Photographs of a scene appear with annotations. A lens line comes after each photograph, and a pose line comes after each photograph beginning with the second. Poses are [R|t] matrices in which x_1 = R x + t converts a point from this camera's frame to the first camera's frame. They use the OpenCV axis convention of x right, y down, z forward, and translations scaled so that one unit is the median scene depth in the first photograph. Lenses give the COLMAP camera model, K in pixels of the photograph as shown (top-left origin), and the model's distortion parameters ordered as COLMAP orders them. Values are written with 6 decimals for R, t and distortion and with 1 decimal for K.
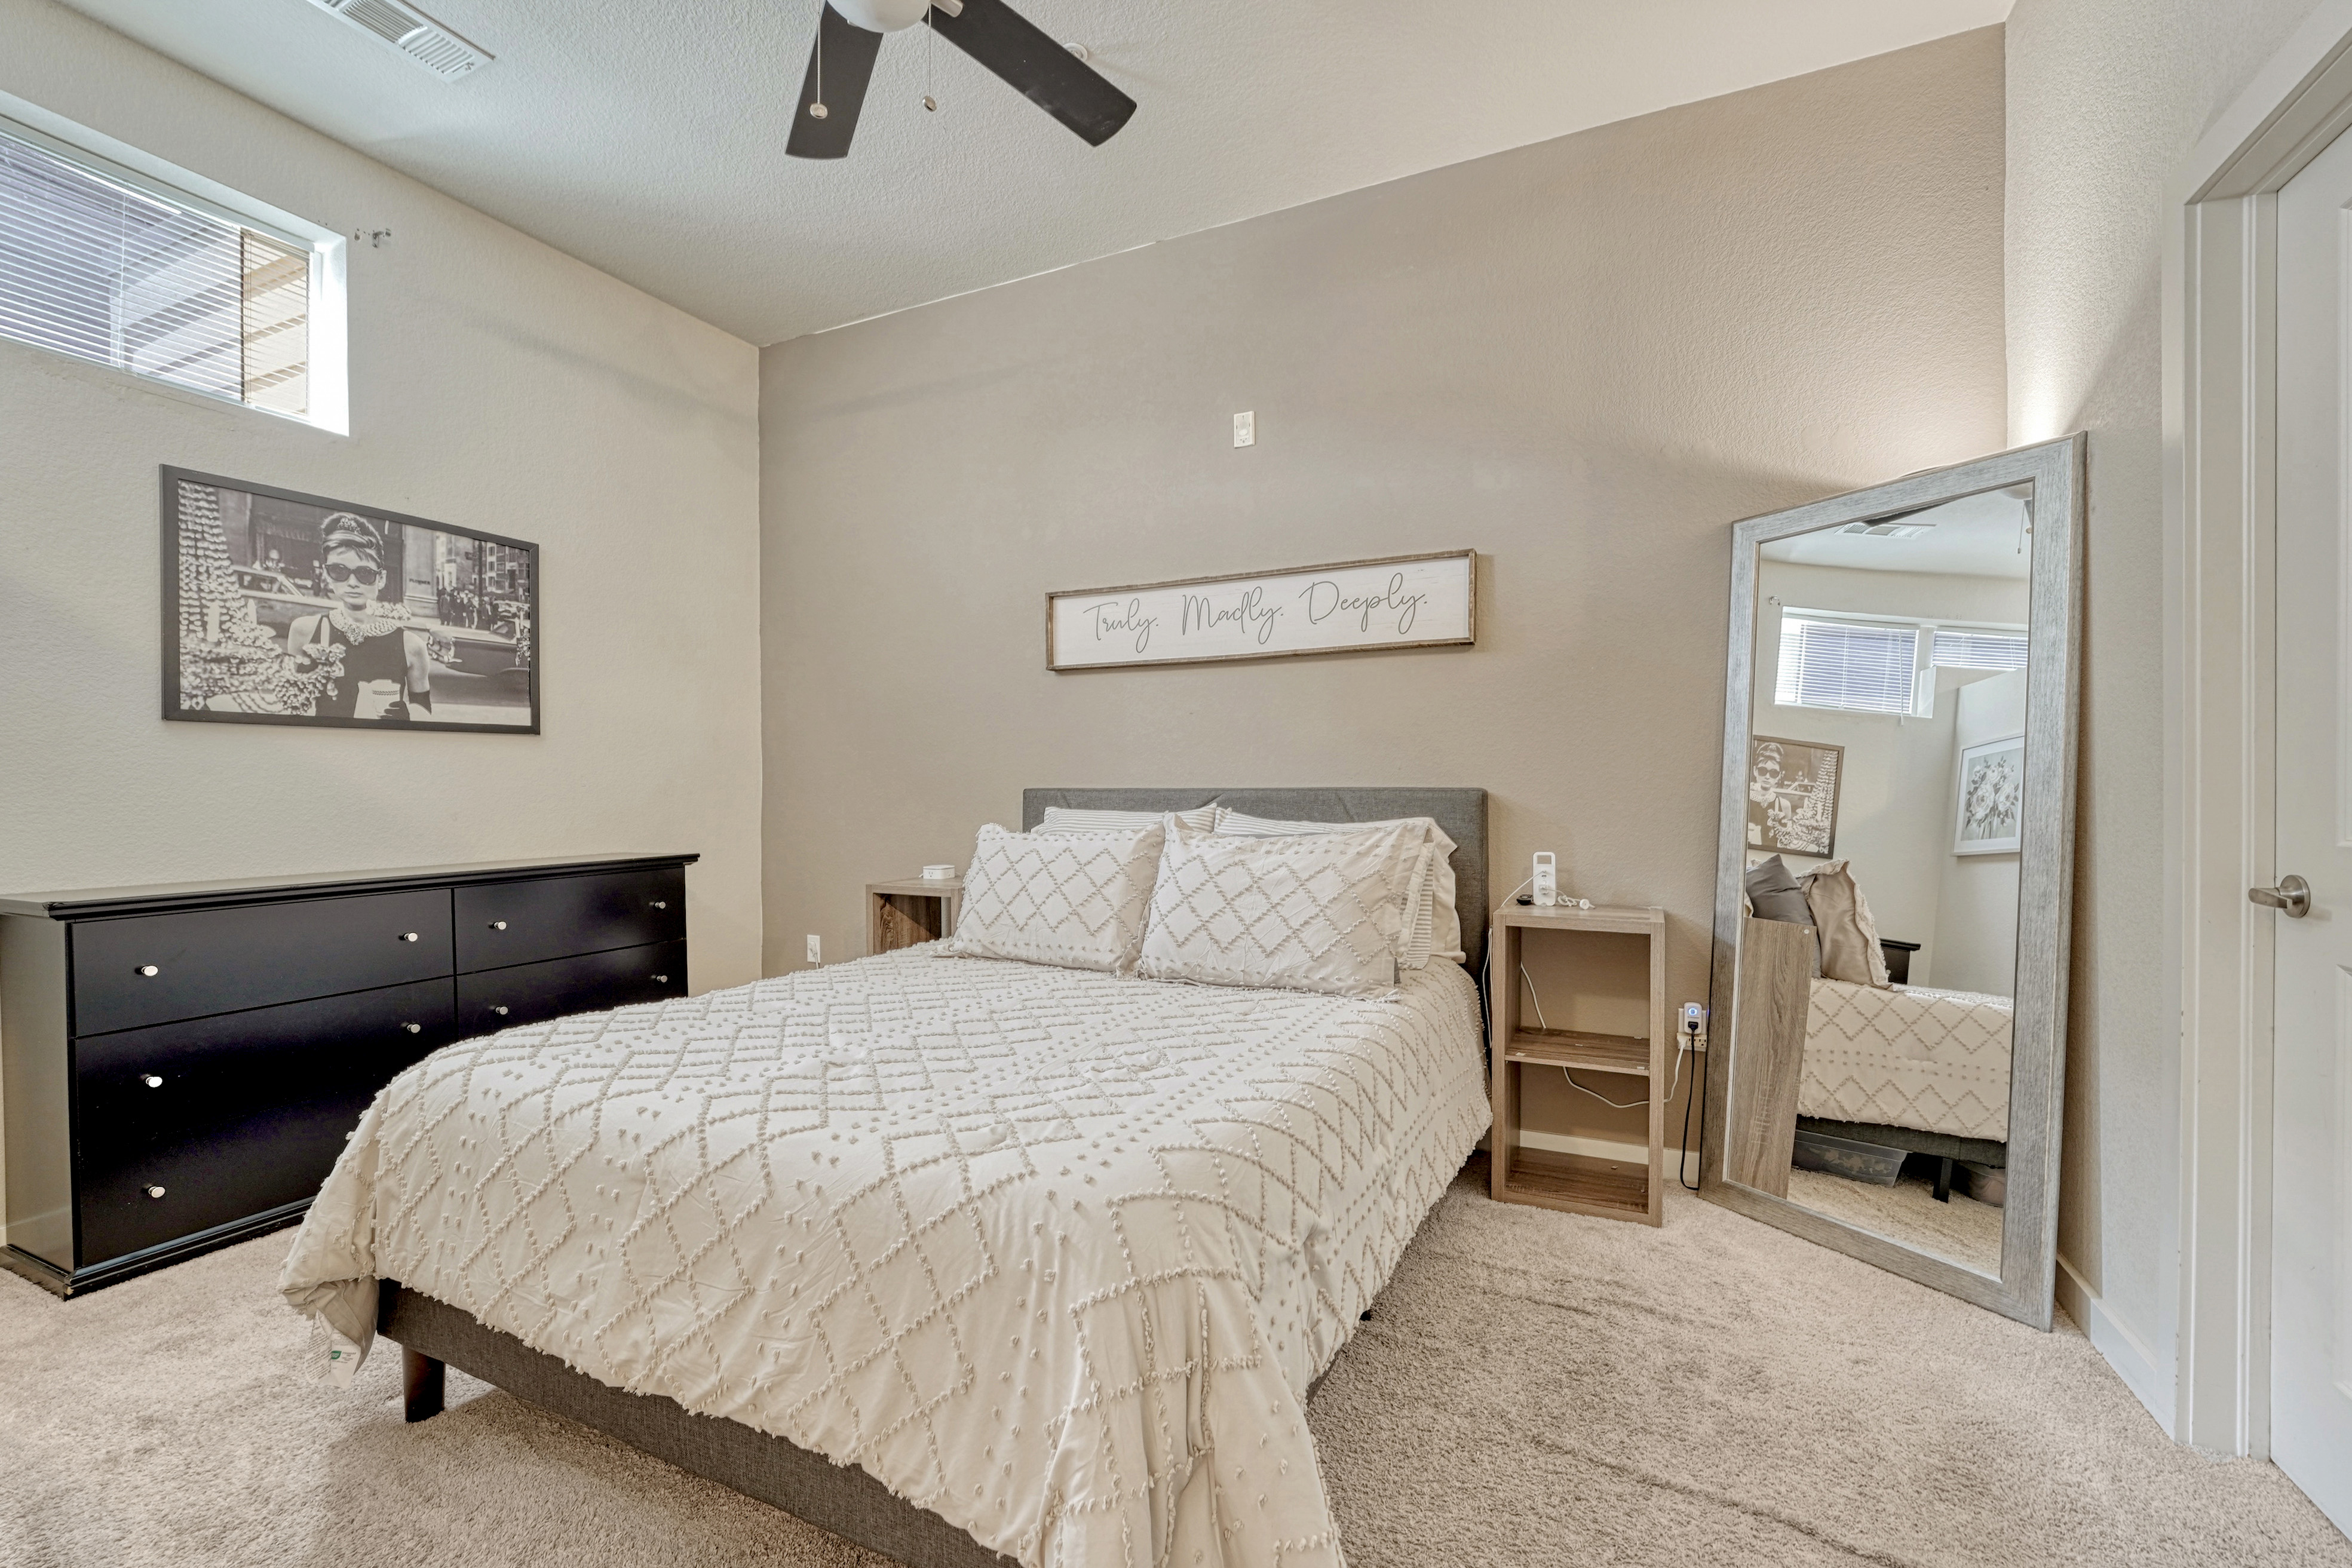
lens RADIAL K [[992.2, 0, 1176.8], [0, 992.2, 798.0], [0, 0, 1]] dist [-0.002332, 0.000057]
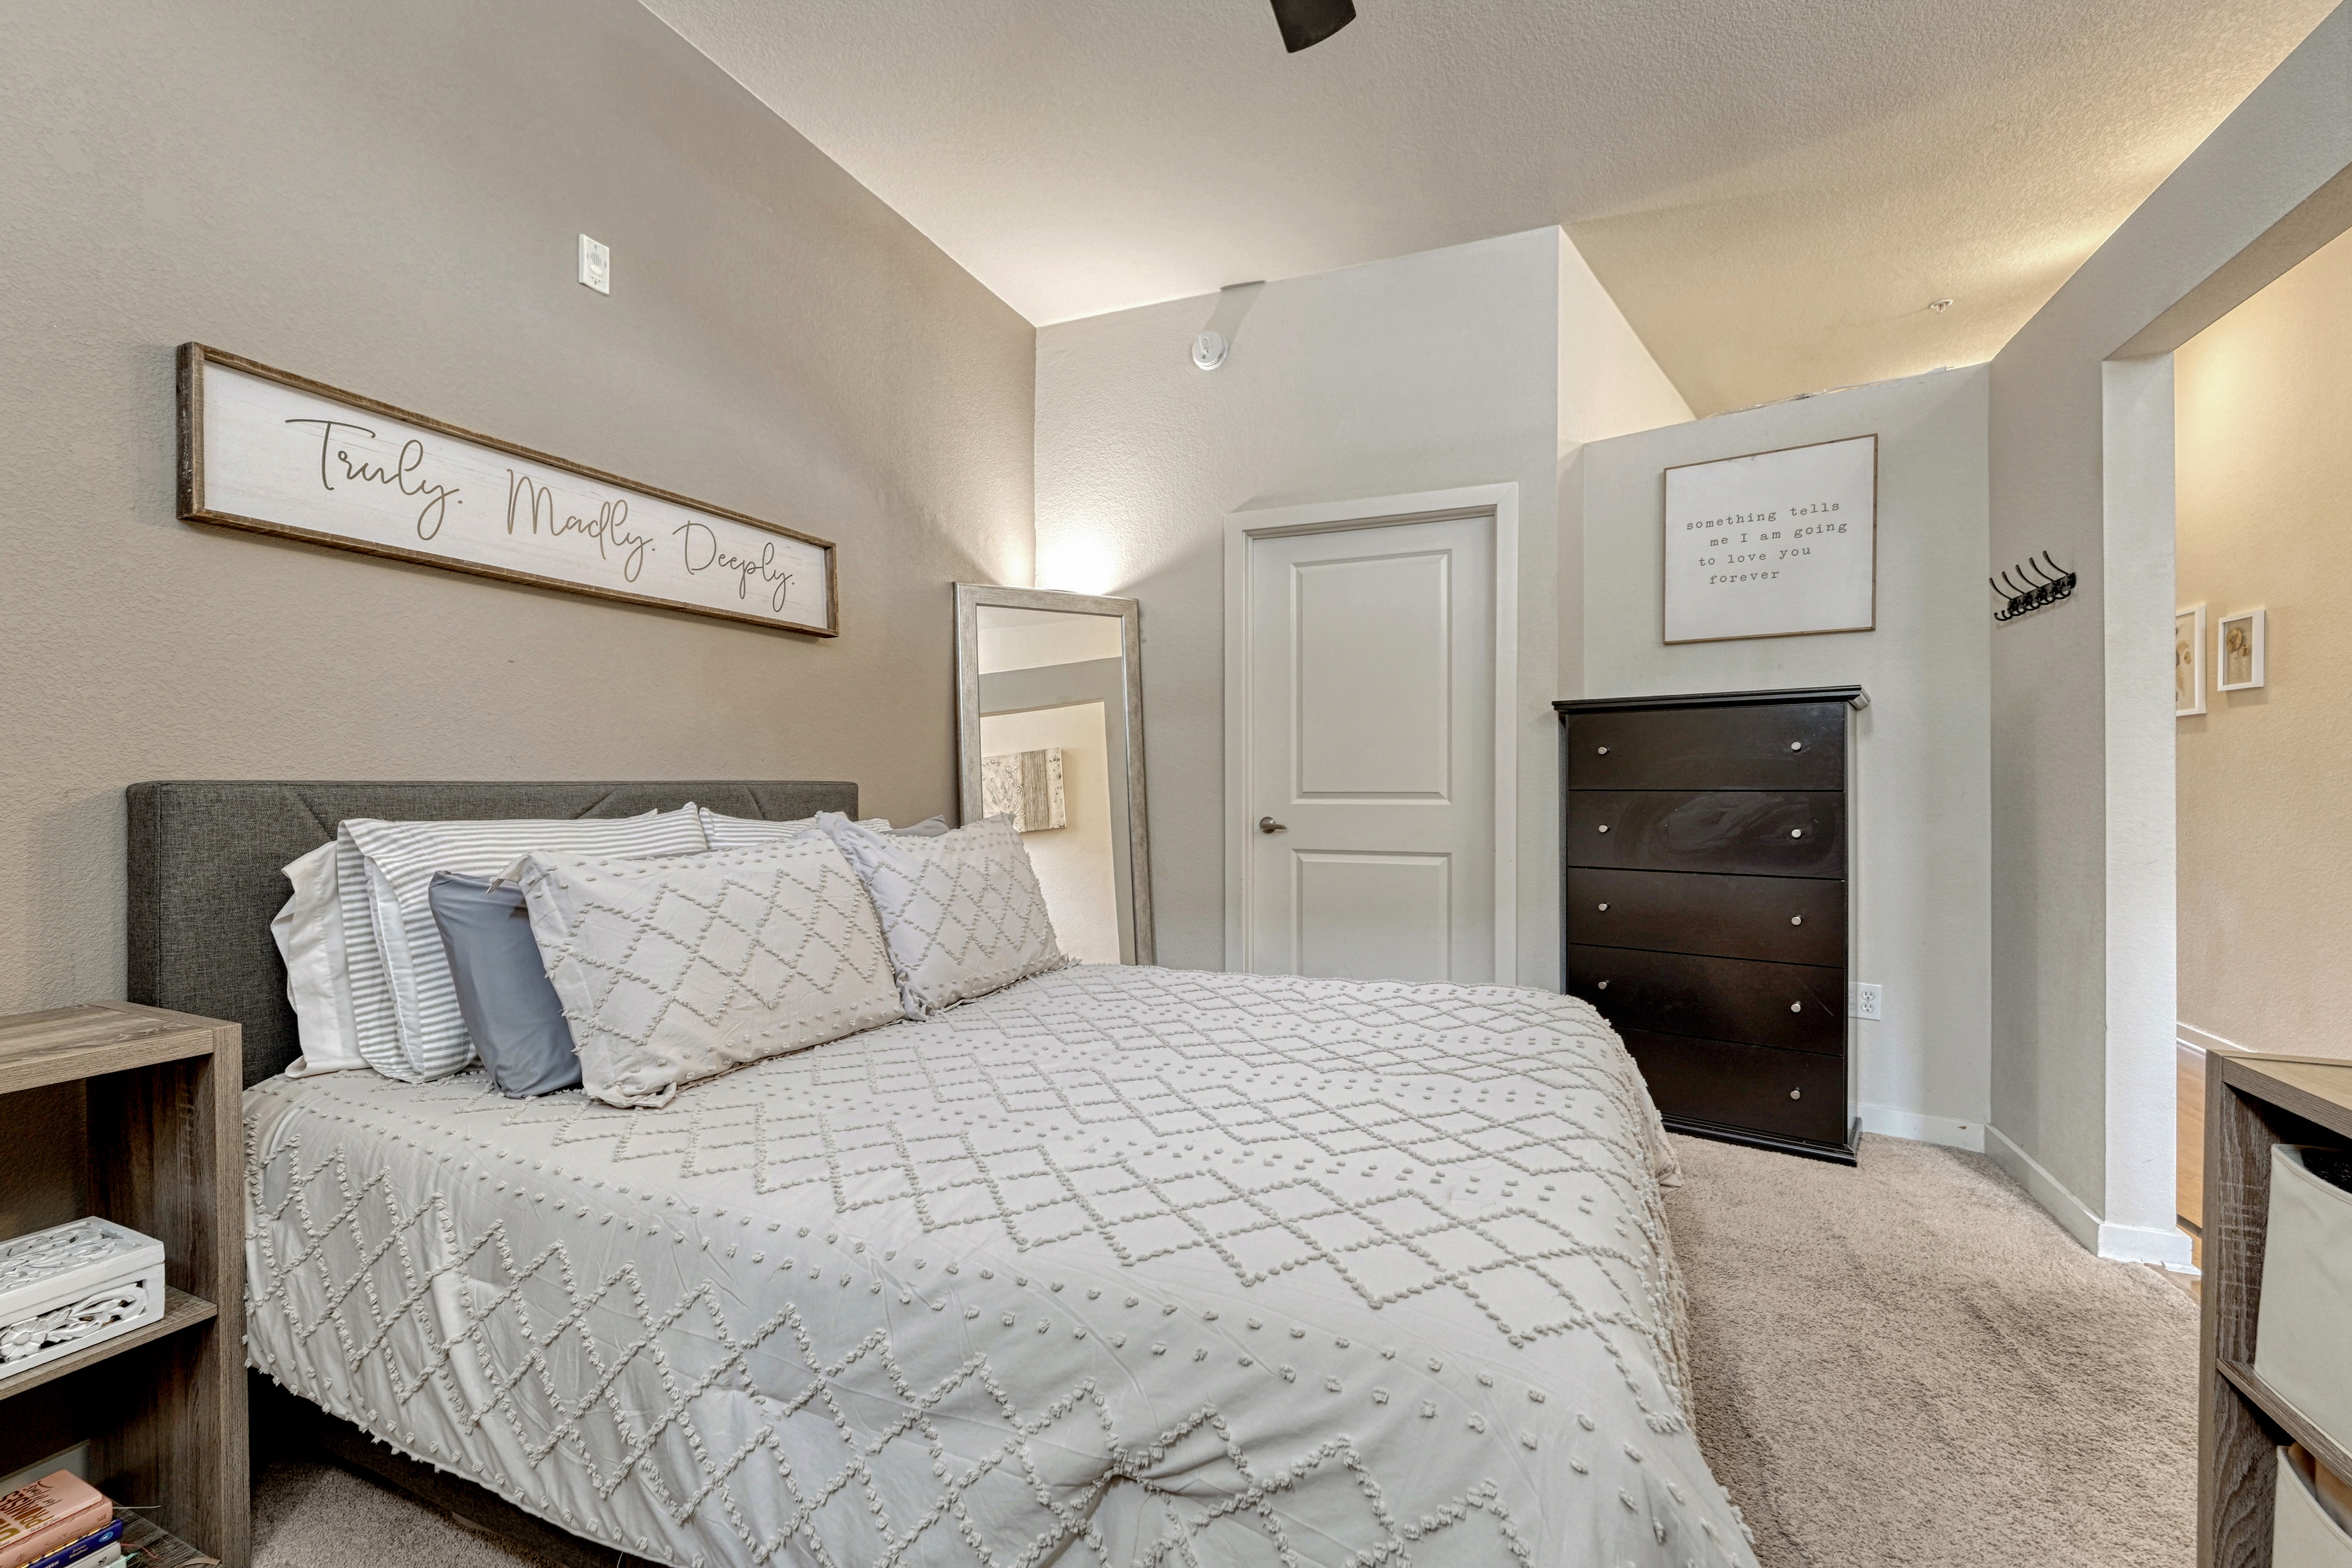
lens RADIAL K [[1008.8, 0, 1171.1], [0, 1008.8, 793.0], [0, 0, 1]] dist [-0.002294, -0.000045]
pose [[-0.044232, -0.006921, 0.998997, -0.717663], [0.012407, 0.999895, 0.007477, -0.002393], [-0.998944, 0.012725, -0.044141, 0.690744]]
